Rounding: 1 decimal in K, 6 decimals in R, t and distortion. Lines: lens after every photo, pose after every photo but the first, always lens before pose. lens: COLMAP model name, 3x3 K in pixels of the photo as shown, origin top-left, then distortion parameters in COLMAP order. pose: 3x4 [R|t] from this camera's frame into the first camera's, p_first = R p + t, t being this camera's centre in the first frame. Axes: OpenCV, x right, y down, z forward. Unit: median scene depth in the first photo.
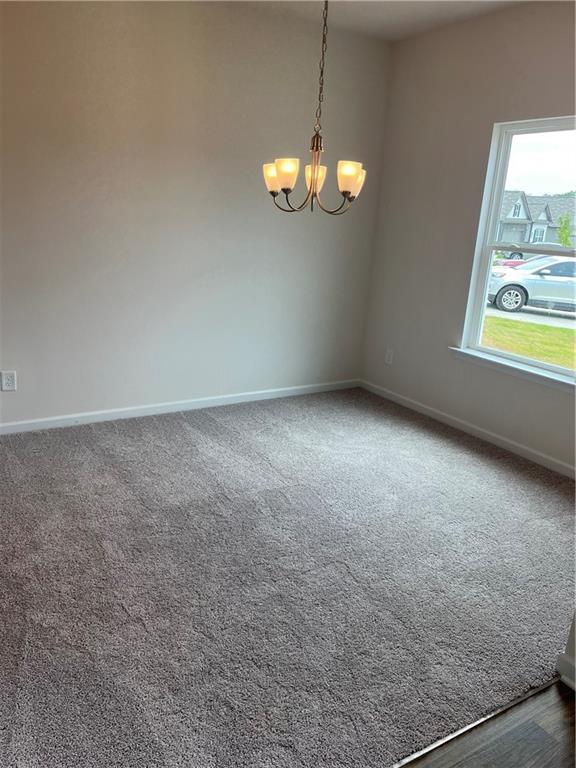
lens RADIAL K [[575.8, 0, 290.4], [0, 575.8, 387.7], [0, 0, 1]] dist [0.013030, -0.022553]
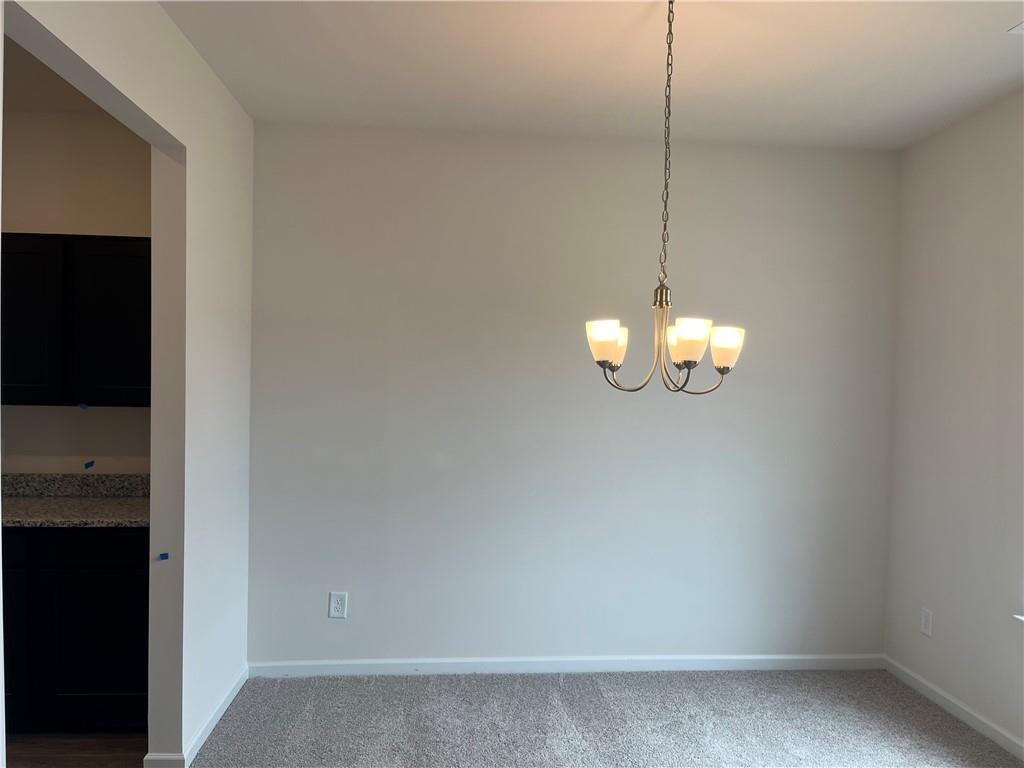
lens RADIAL K [[767.8, 0, 512.7], [0, 767.8, 383.0], [0, 0, 1]] dist [0.013030, -0.022553]
pose [[0.892216, -0.034891, -0.450258, 0.196690], [-0.103139, 0.954919, -0.278375, -0.030663], [0.439673, 0.294810, 0.848395, 0.106910]]
